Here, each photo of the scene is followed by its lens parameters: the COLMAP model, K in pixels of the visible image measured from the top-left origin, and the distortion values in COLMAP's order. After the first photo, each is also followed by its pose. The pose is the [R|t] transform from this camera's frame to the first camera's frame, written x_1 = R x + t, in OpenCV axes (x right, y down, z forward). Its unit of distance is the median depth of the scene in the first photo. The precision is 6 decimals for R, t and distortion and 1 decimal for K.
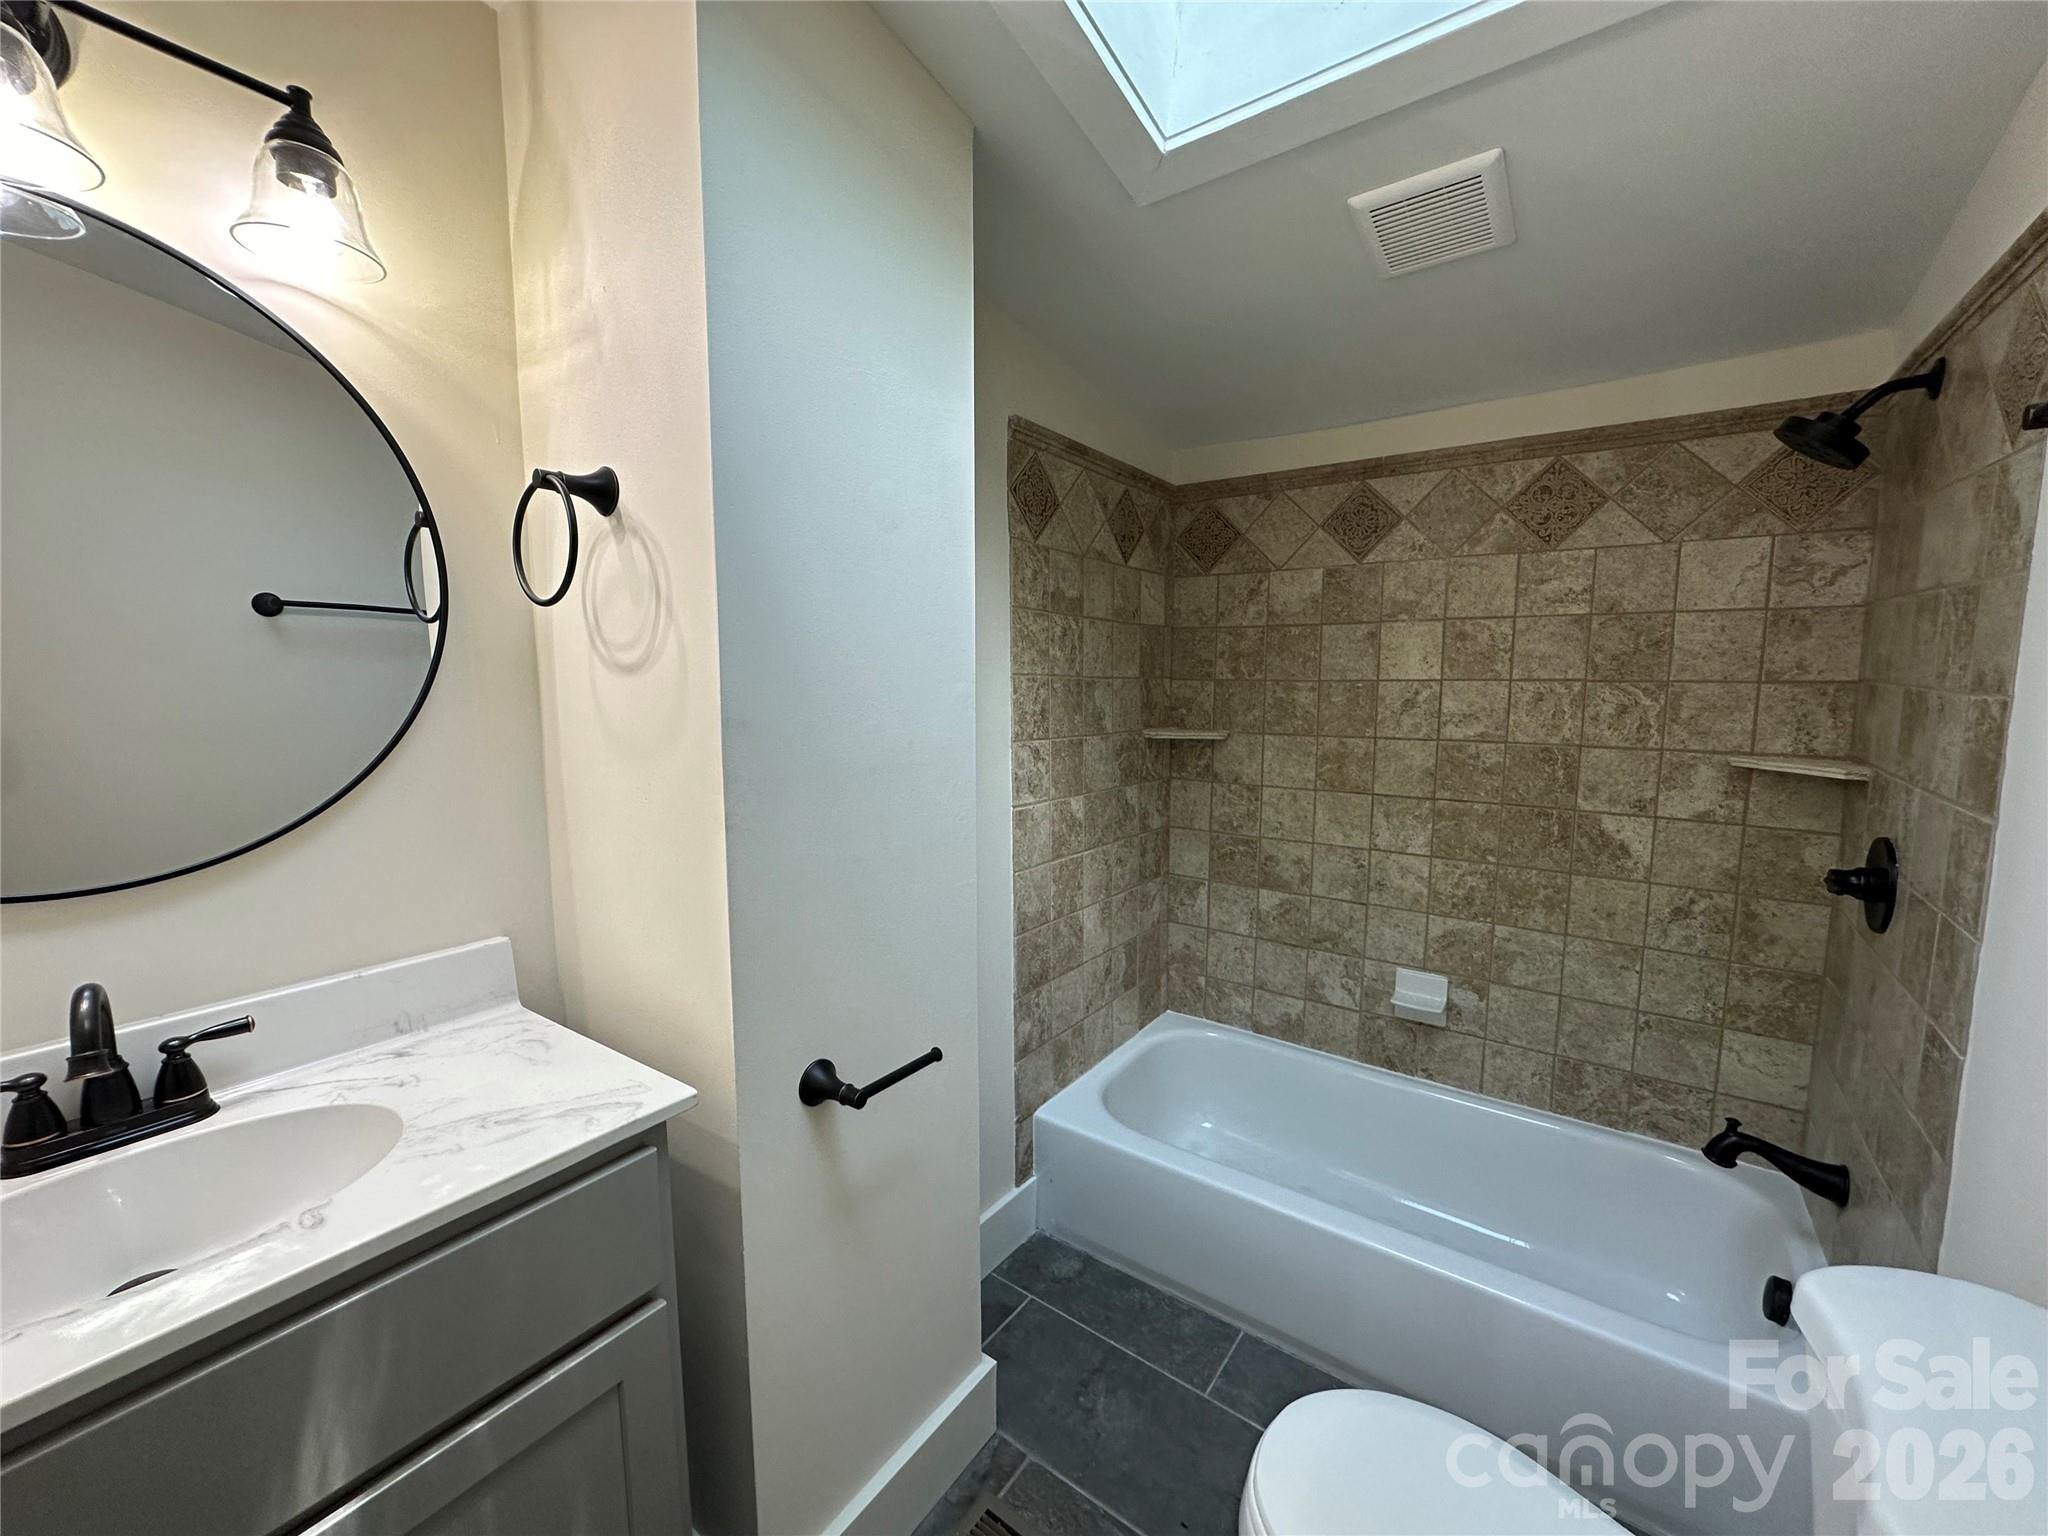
lens RADIAL K [[816.7, 0, 1024.9], [0, 816.7, 768.4], [0, 0, 1]] dist [-0.001664, 0.000201]
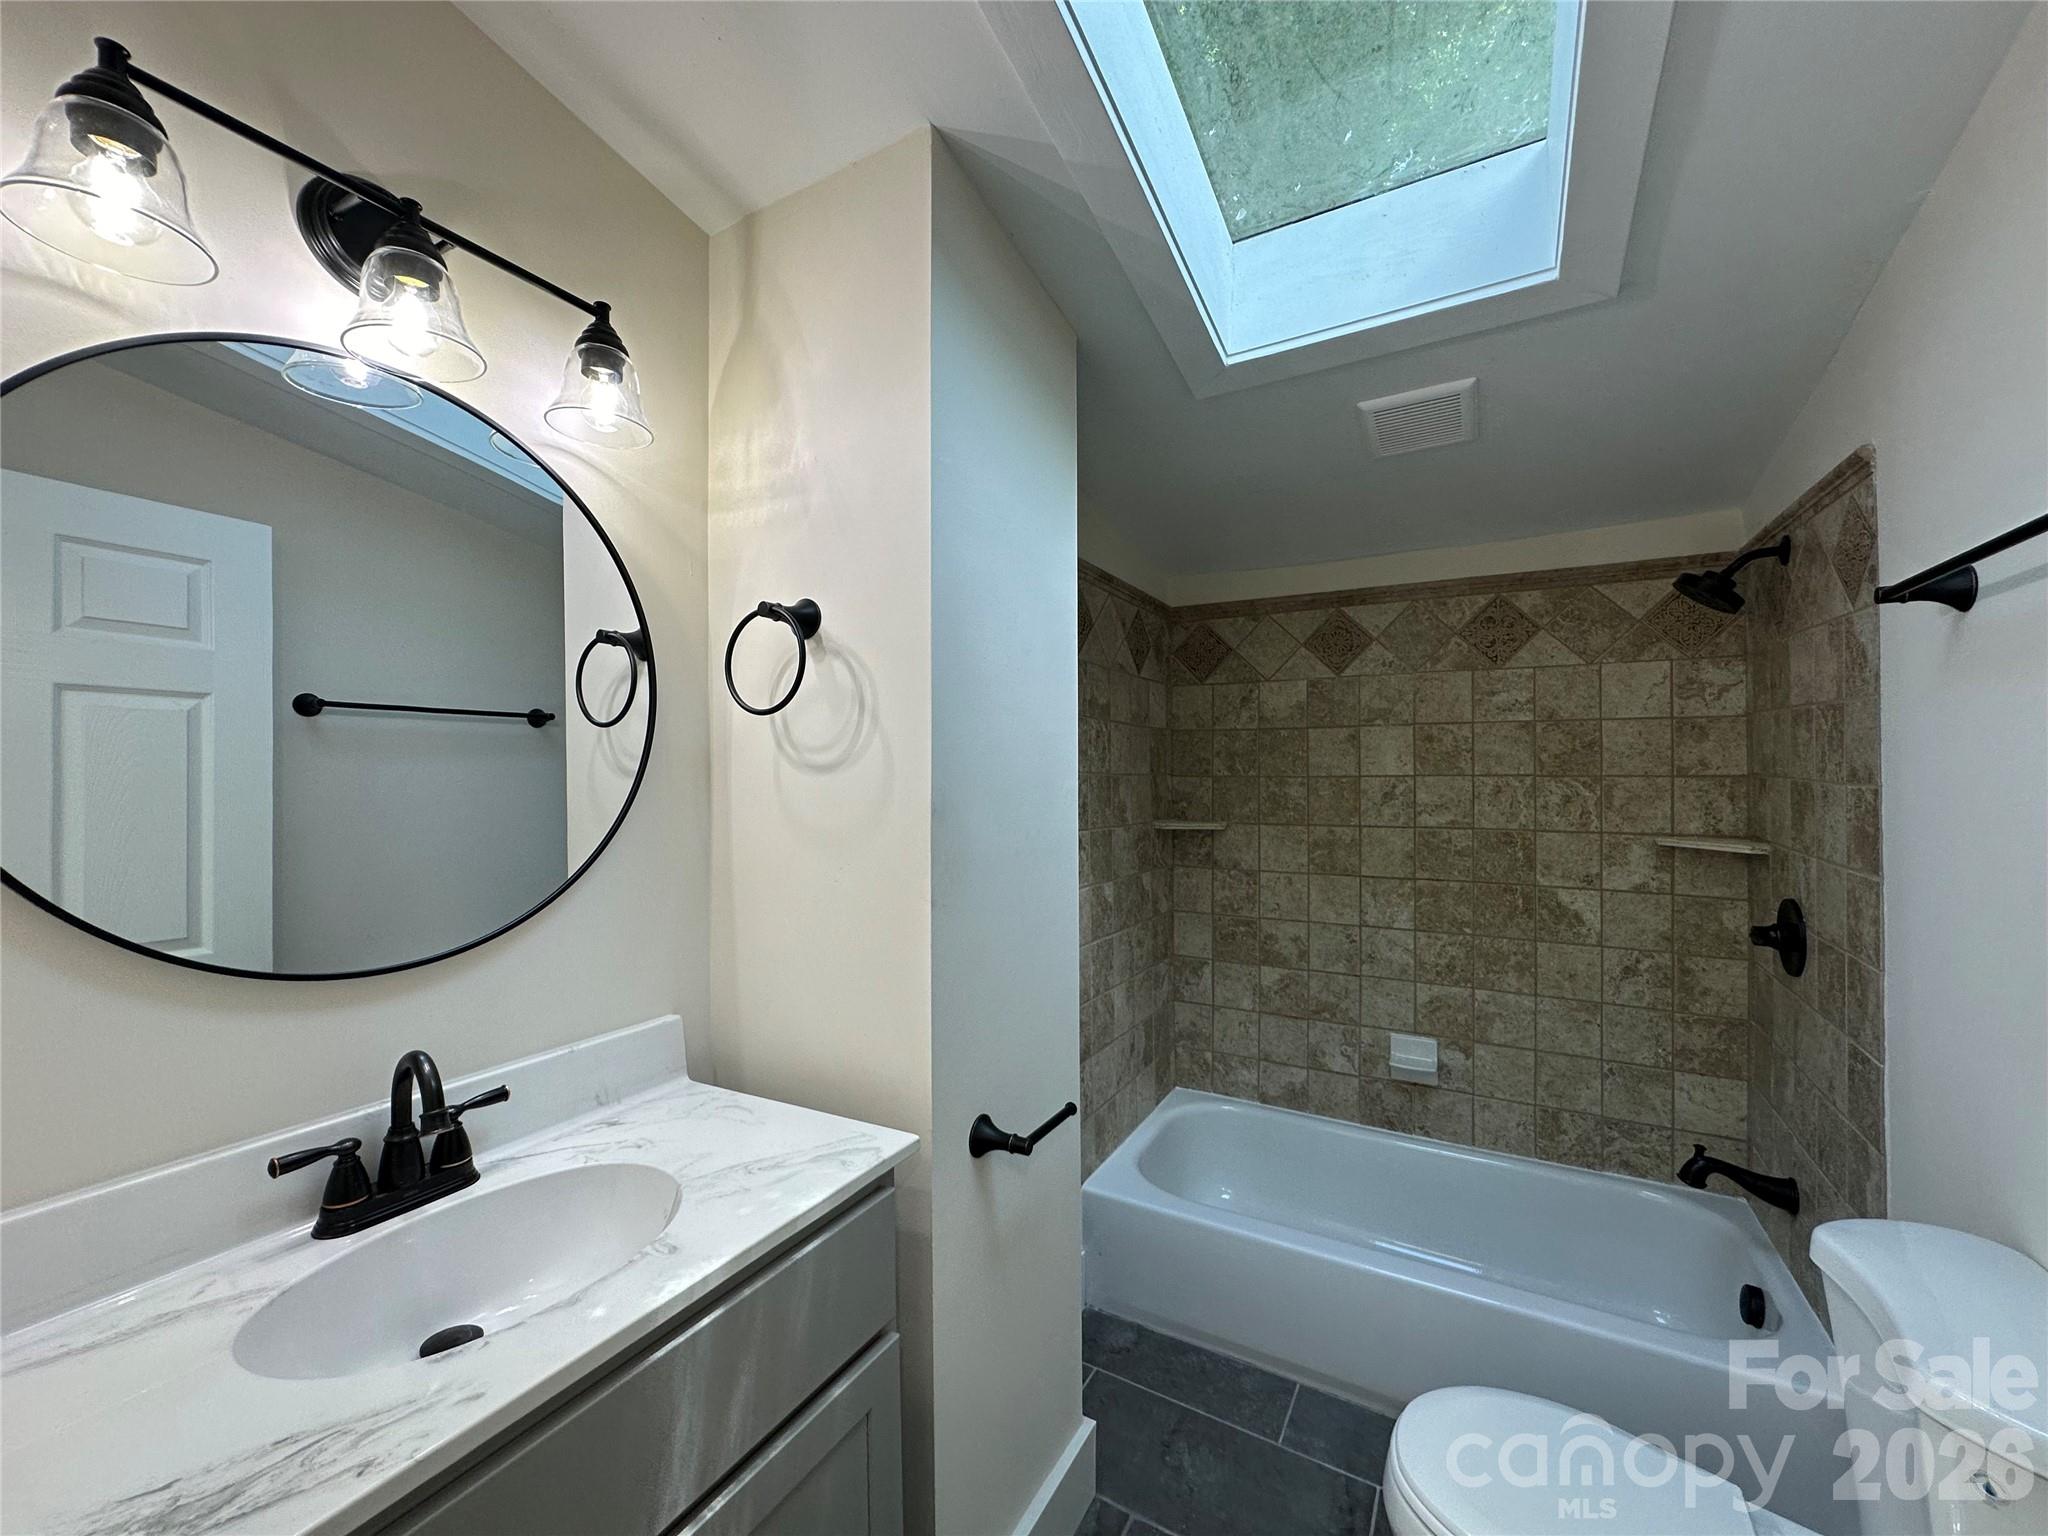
lens RADIAL K [[816.7, 0, 1024.9], [0, 816.7, 768.4], [0, 0, 1]] dist [-0.001664, 0.000201]
pose [[0.993958, -0.002654, 0.109727, -0.190326], [0.015656, 0.992914, -0.117803, 0.011219], [-0.108637, 0.118809, 0.986956, -0.101298]]
